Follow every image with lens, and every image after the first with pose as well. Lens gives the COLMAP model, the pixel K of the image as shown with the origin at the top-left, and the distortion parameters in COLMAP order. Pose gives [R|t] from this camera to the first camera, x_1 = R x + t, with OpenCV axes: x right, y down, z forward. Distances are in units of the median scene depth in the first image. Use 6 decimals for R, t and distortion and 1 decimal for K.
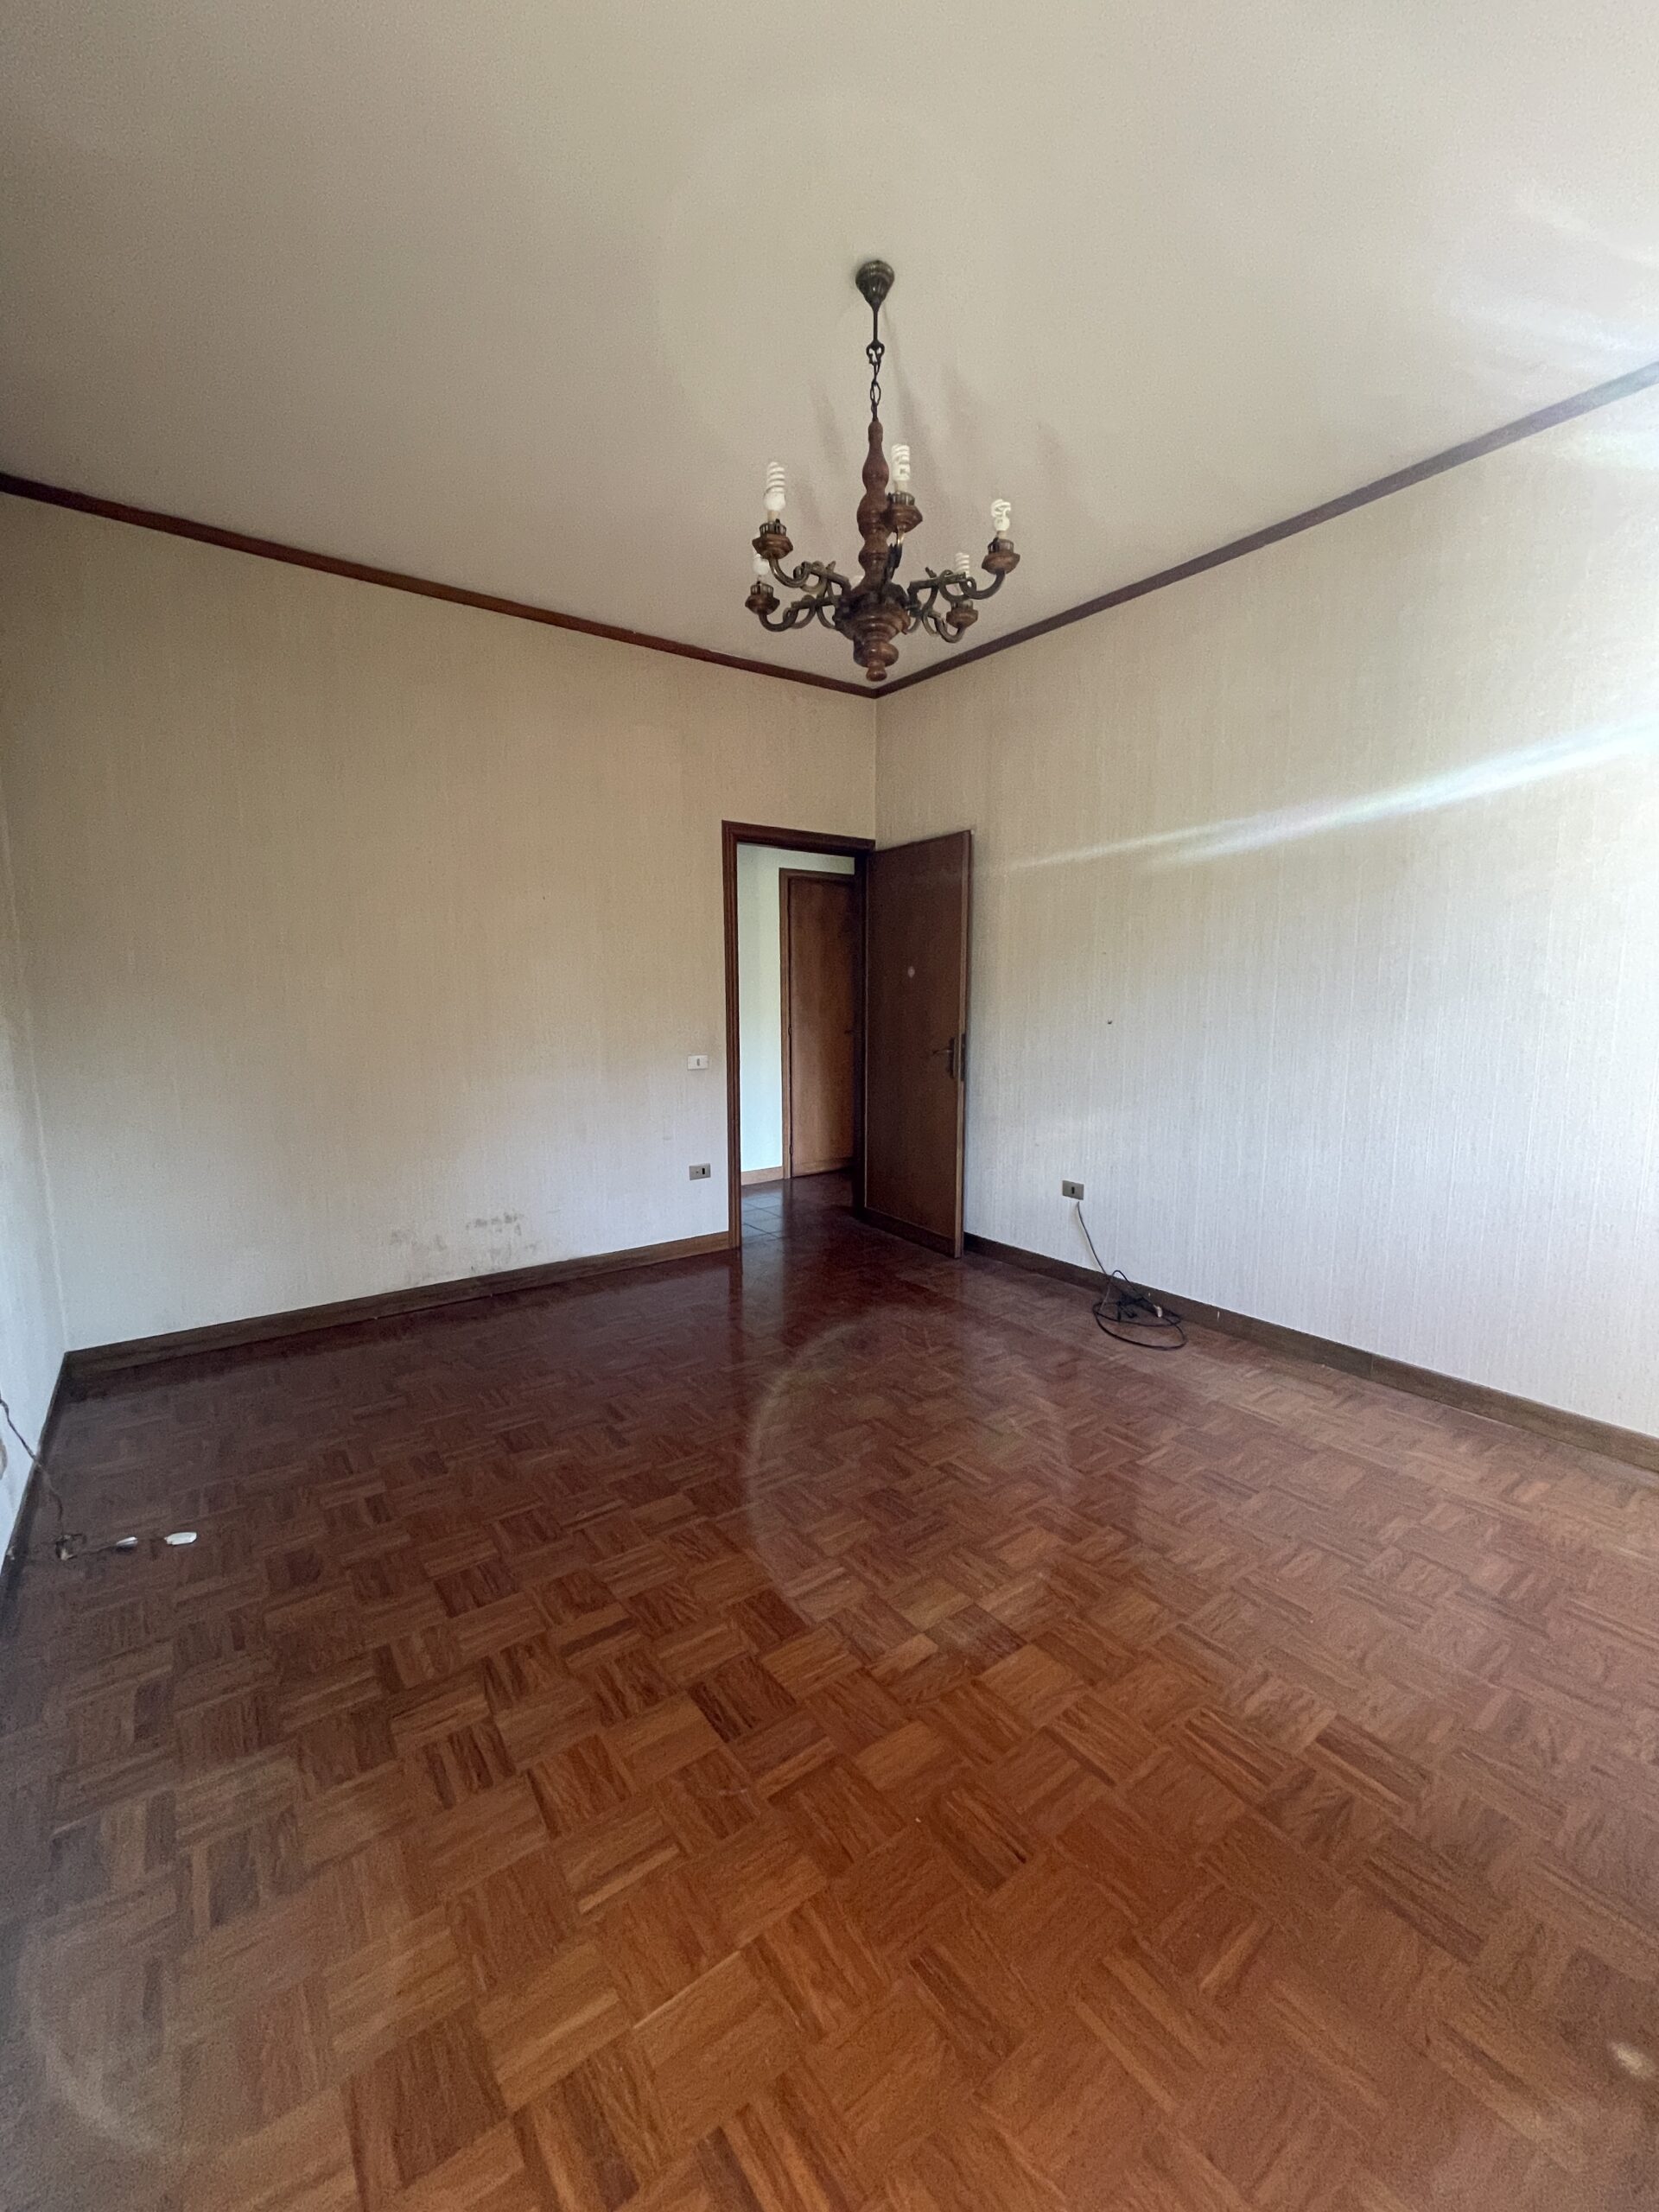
lens RADIAL K [[892.8, 0, 834.9], [0, 892.8, 1106.1], [0, 0, 1]] dist [0.000243, -0.000326]
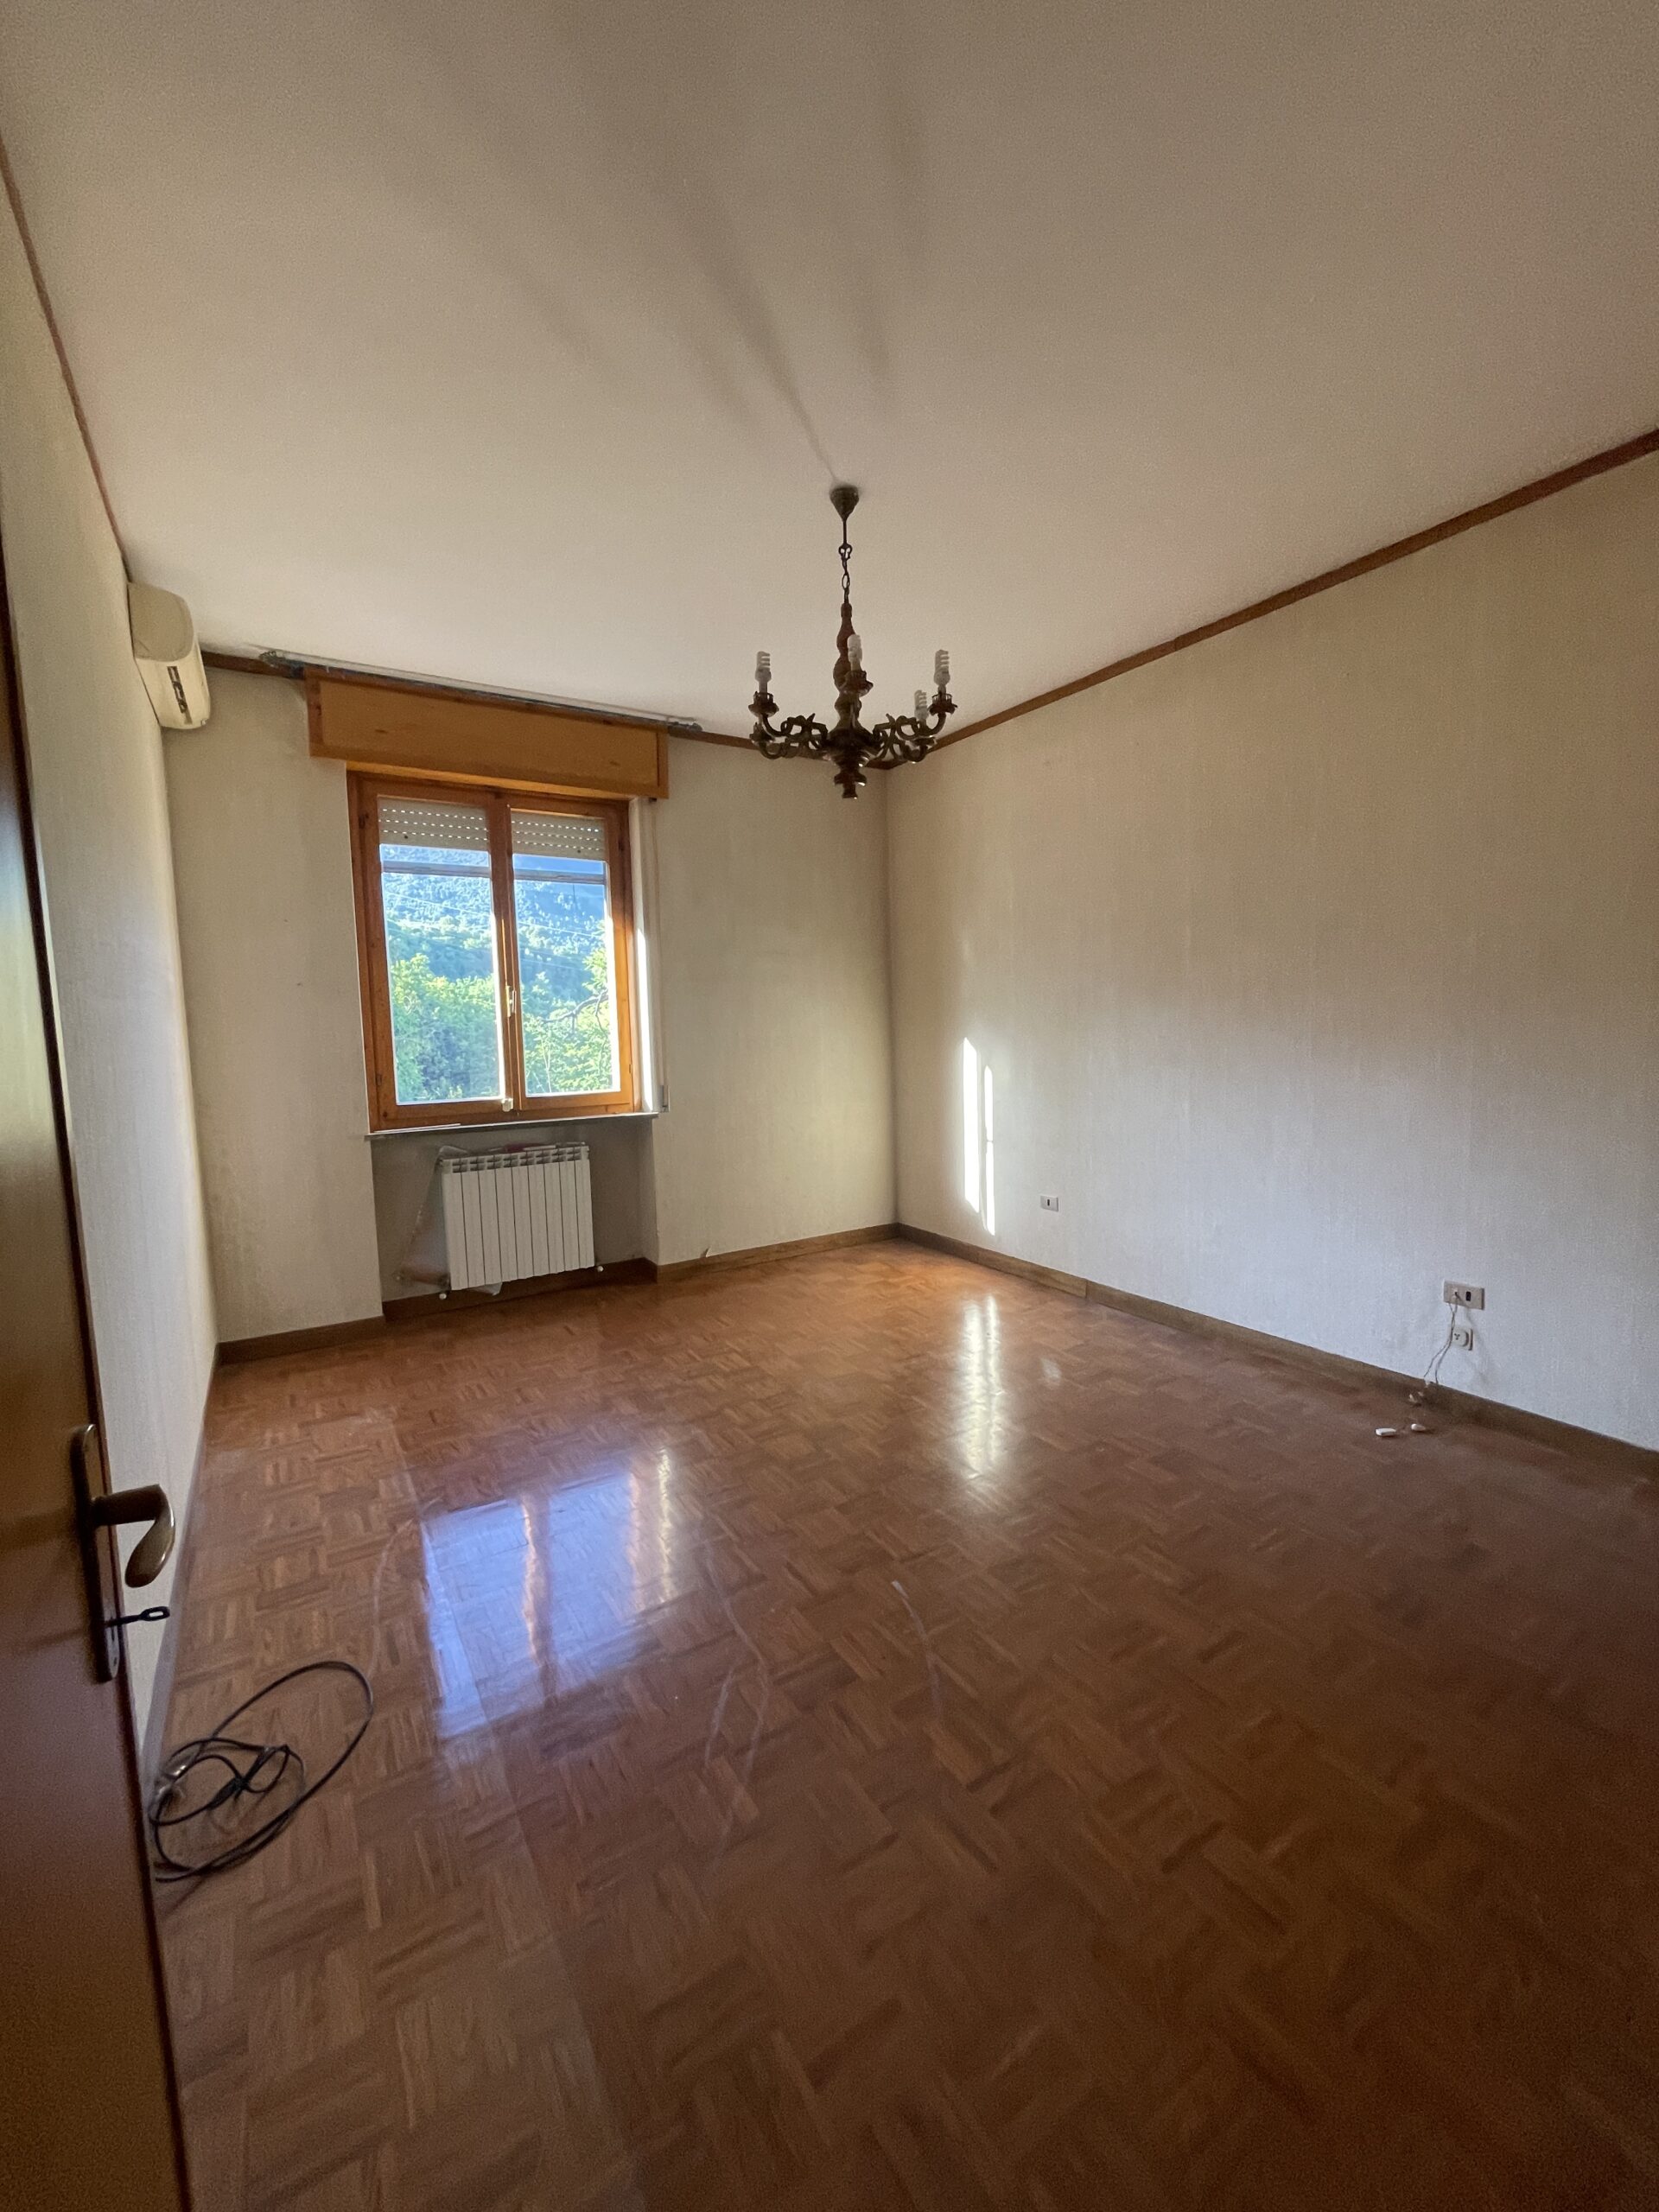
lens RADIAL K [[892.8, 0, 829.5], [0, 892.8, 1110.6], [0, 0, 1]] dist [0.000243, -0.000326]
pose [[0.997408, -0.010520, -0.071186, 0.106911], [0.008618, 0.999599, -0.026972, 0.004181], [0.071441, 0.026289, 0.997098, -0.276278]]
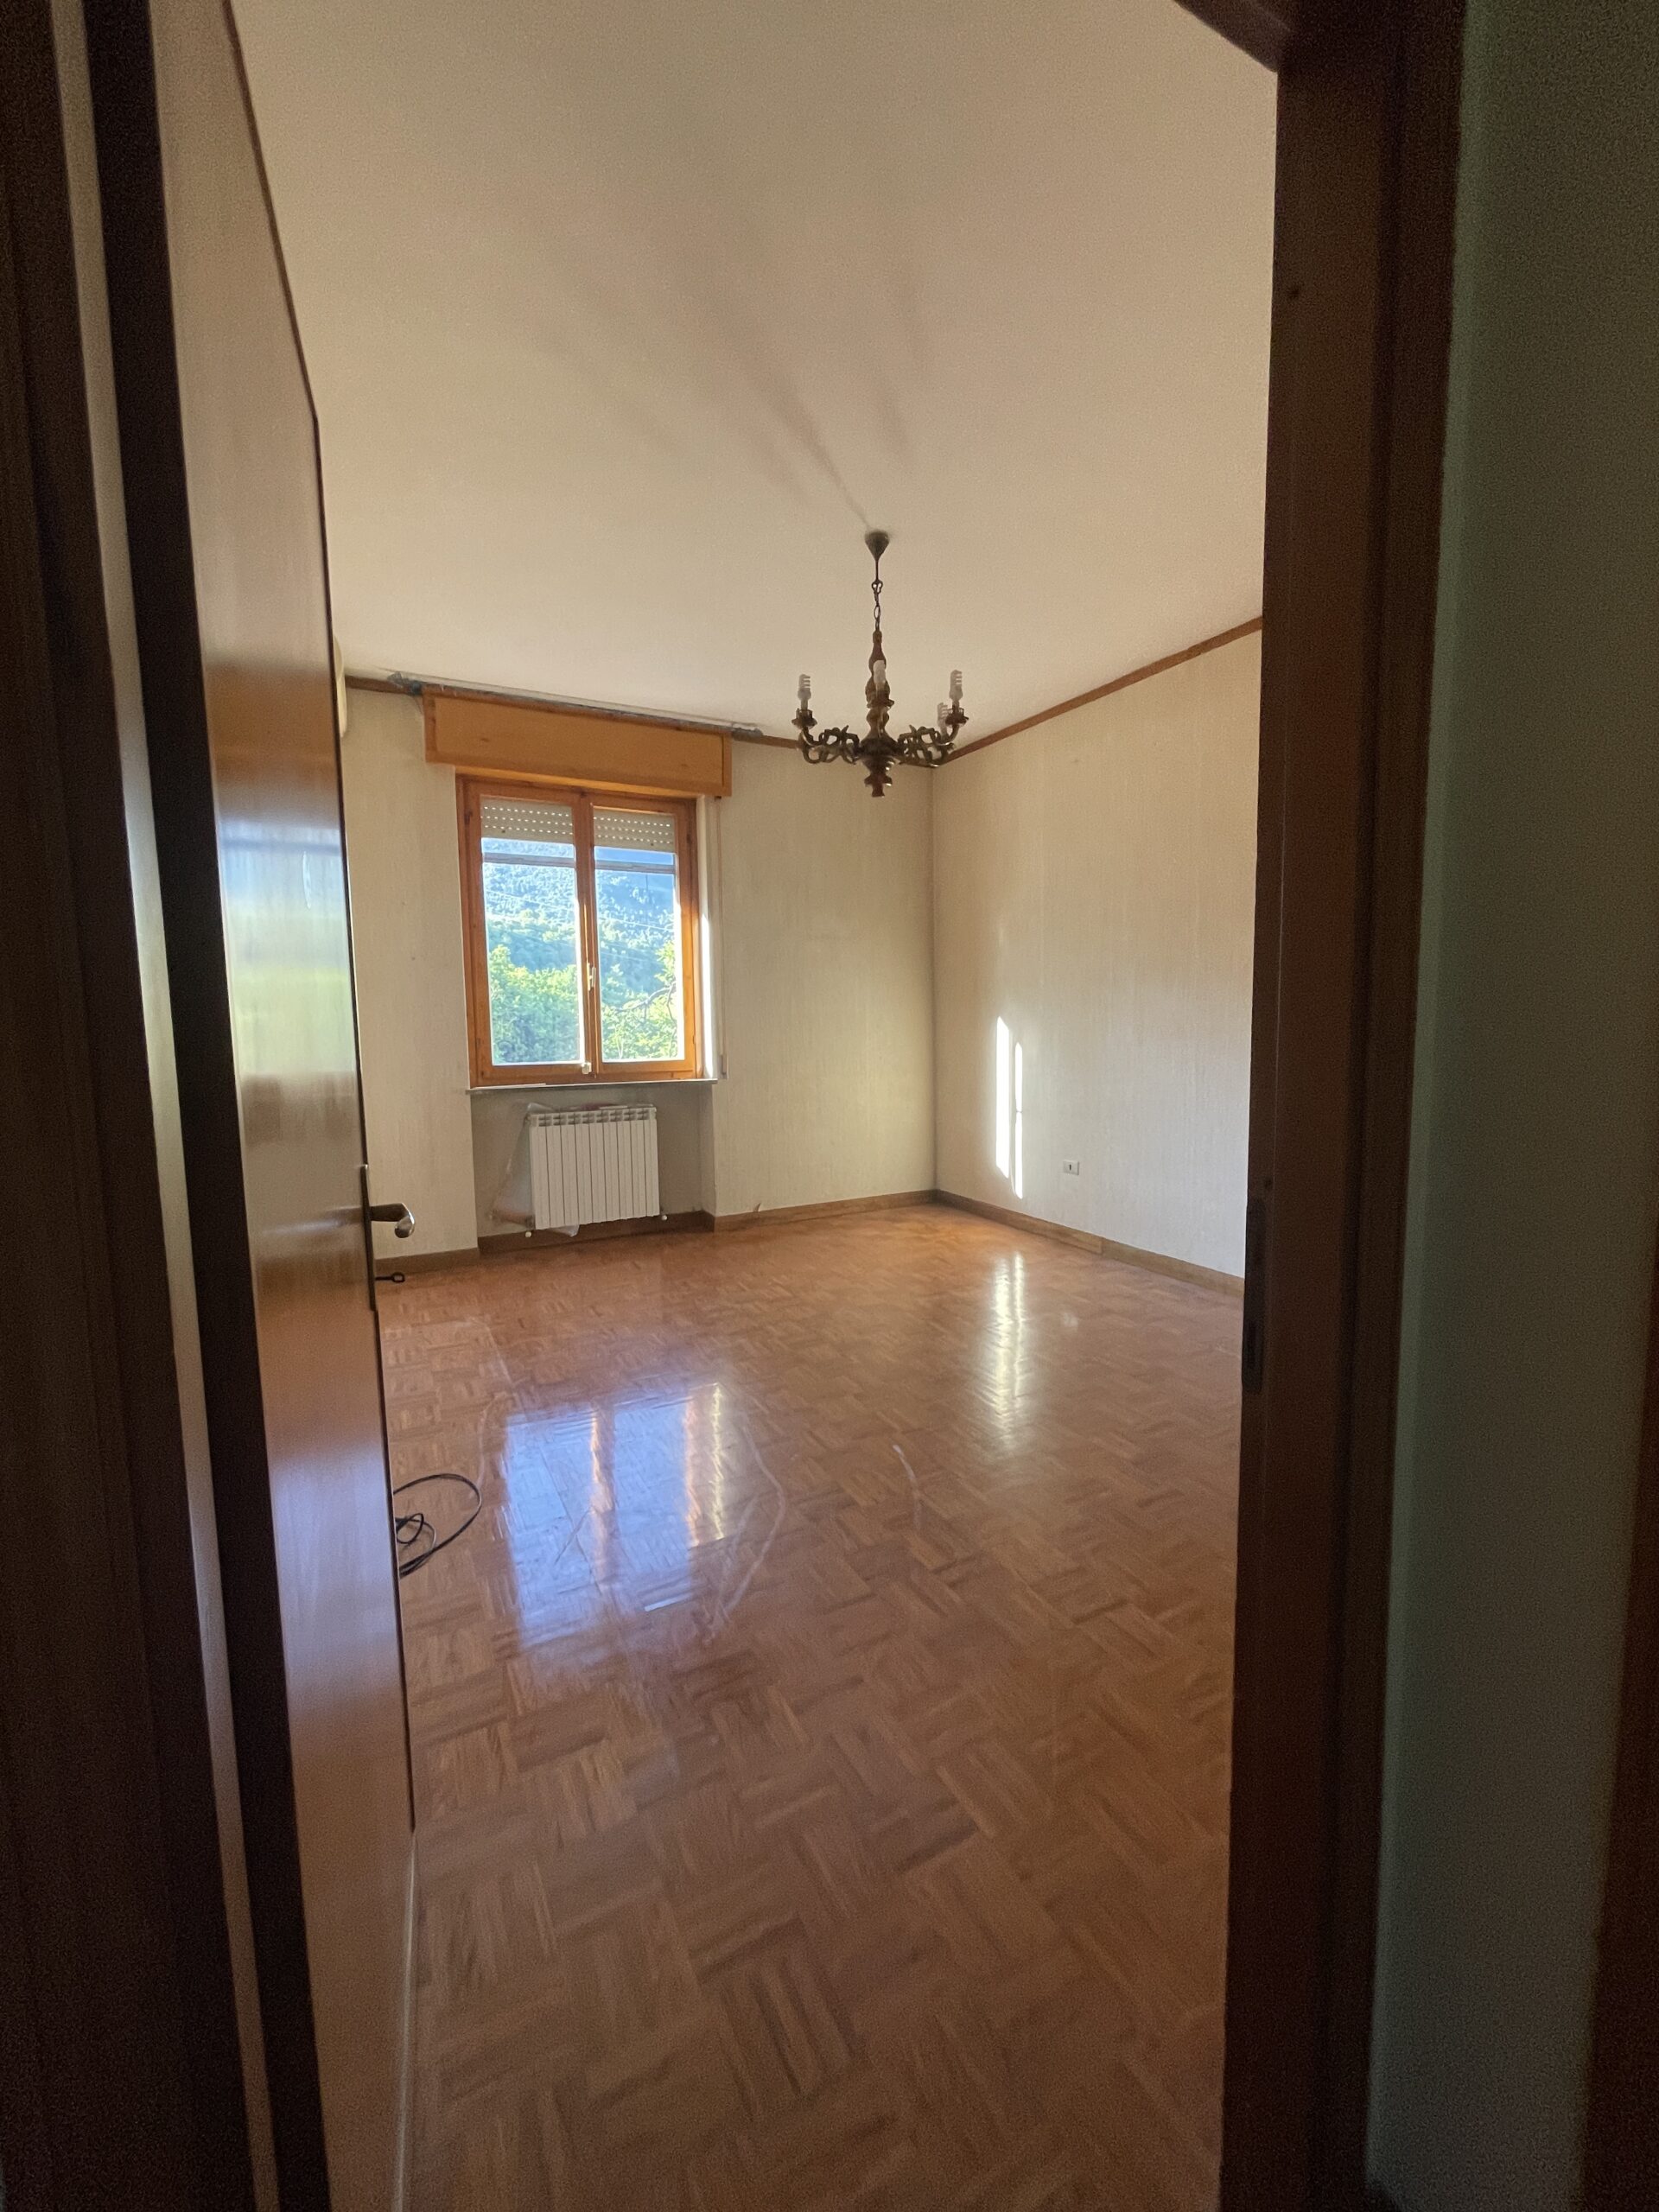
lens RADIAL K [[892.8, 0, 832.1], [0, 892.8, 1115.9], [0, 0, 1]] dist [0.000243, -0.000326]
pose [[0.989742, 0.010569, -0.142472, 0.196975], [-0.013001, 0.999785, -0.016151, 0.087973], [0.142271, 0.017838, 0.989667, -0.509041]]
